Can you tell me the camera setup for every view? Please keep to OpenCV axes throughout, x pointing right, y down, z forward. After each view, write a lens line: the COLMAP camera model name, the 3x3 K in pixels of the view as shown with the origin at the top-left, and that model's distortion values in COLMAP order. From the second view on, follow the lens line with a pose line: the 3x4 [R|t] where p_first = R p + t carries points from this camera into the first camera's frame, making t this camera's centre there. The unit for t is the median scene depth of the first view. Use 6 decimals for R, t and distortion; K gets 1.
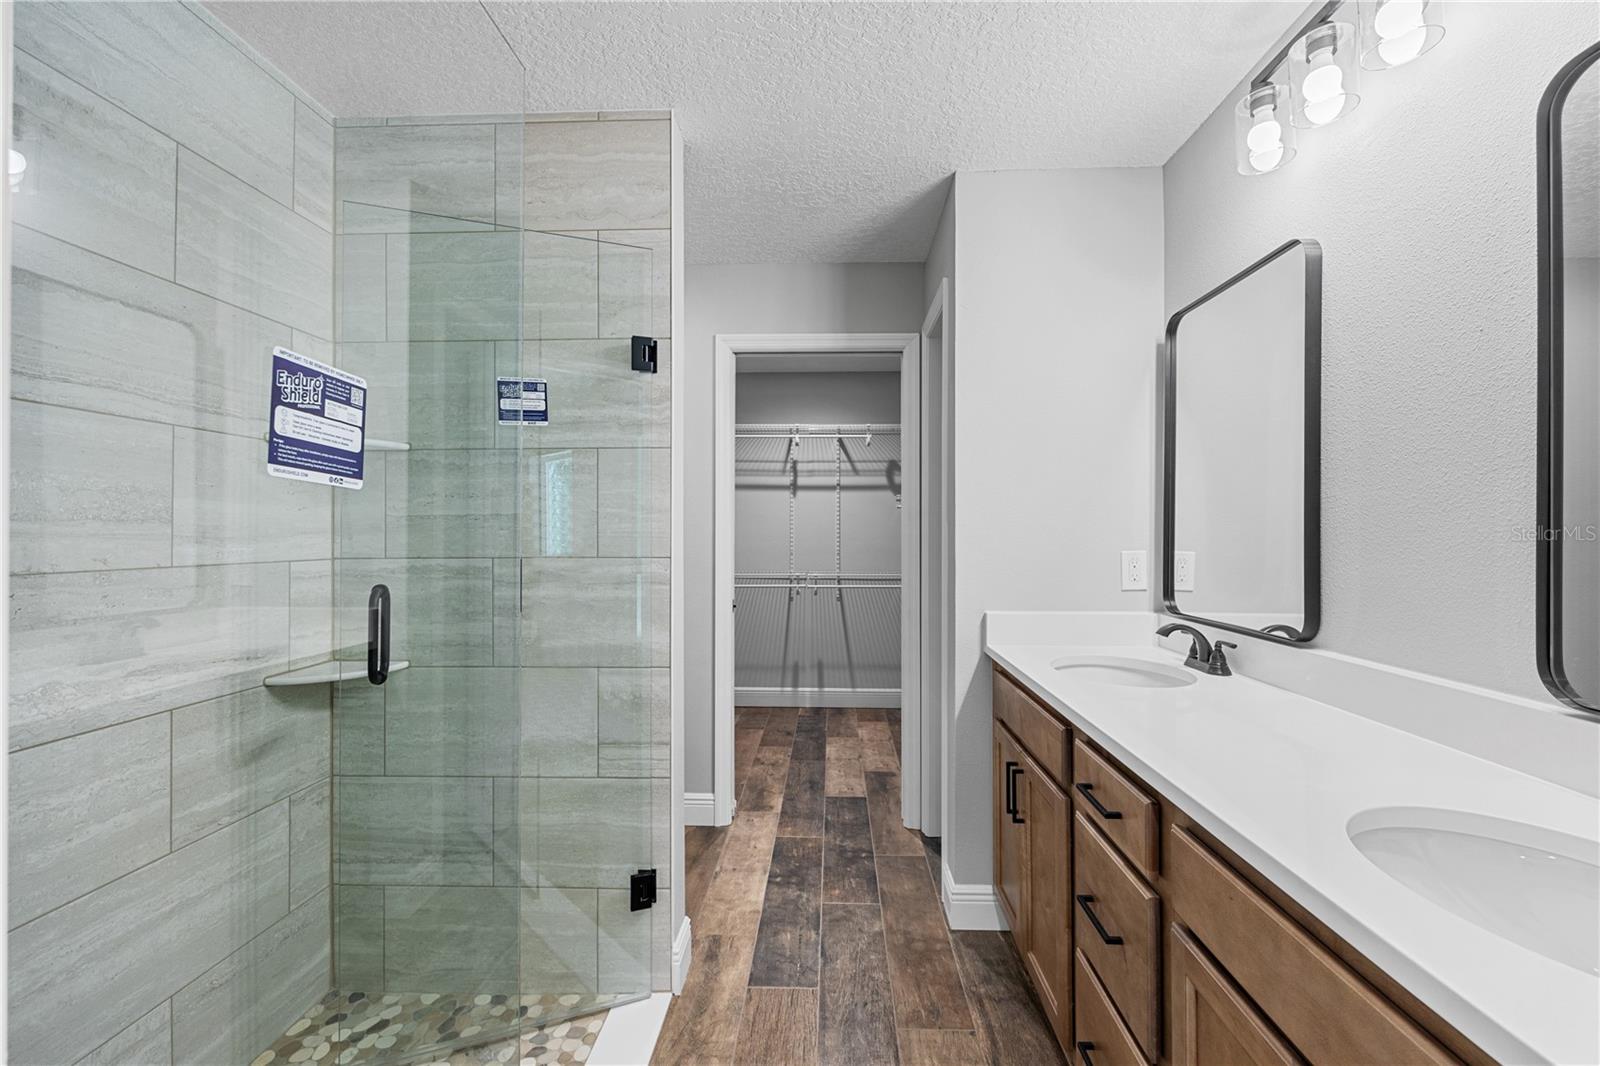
lens RADIAL K [[651.1, 0, 815.4], [0, 651.1, 535.9], [0, 0, 1]] dist [-0.000403, -0.000021]
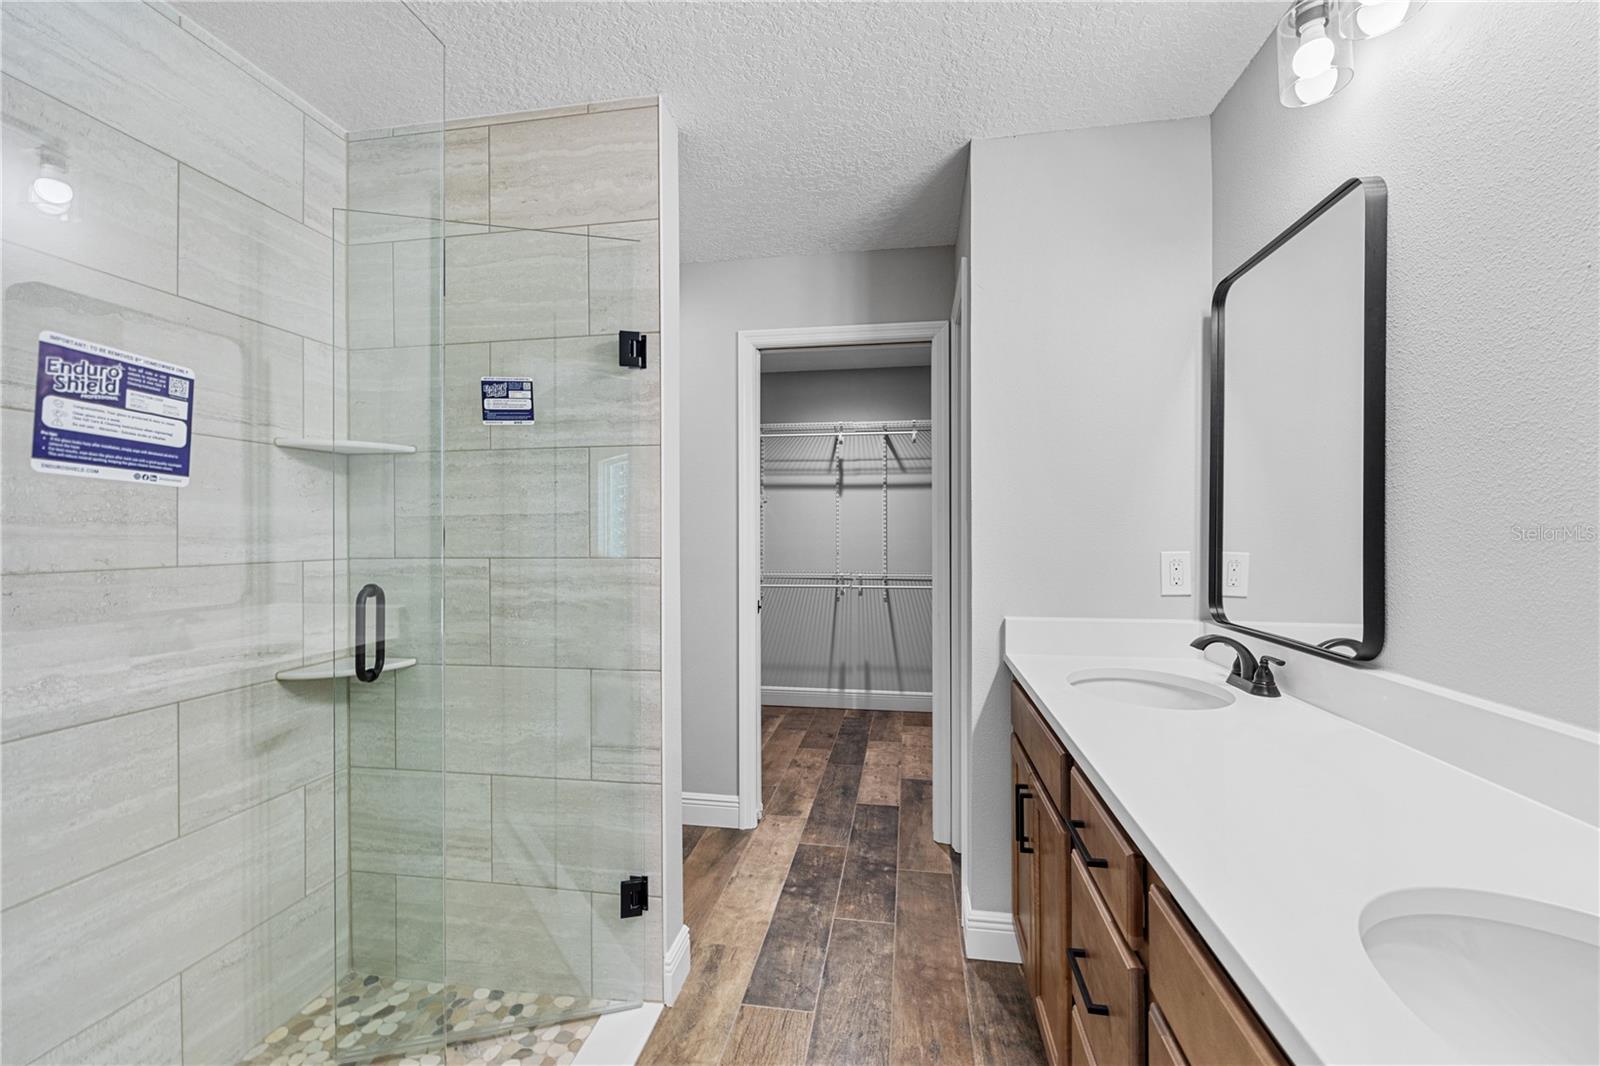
lens RADIAL K [[651.1, 0, 790.5], [0, 651.1, 539.1], [0, 0, 1]] dist [-0.000403, -0.000021]
pose [[0.992119, -0.001565, -0.125287, 0.095635], [0.002267, 0.999983, 0.005459, 0.000169], [0.125276, -0.005700, 0.992106, 0.061545]]
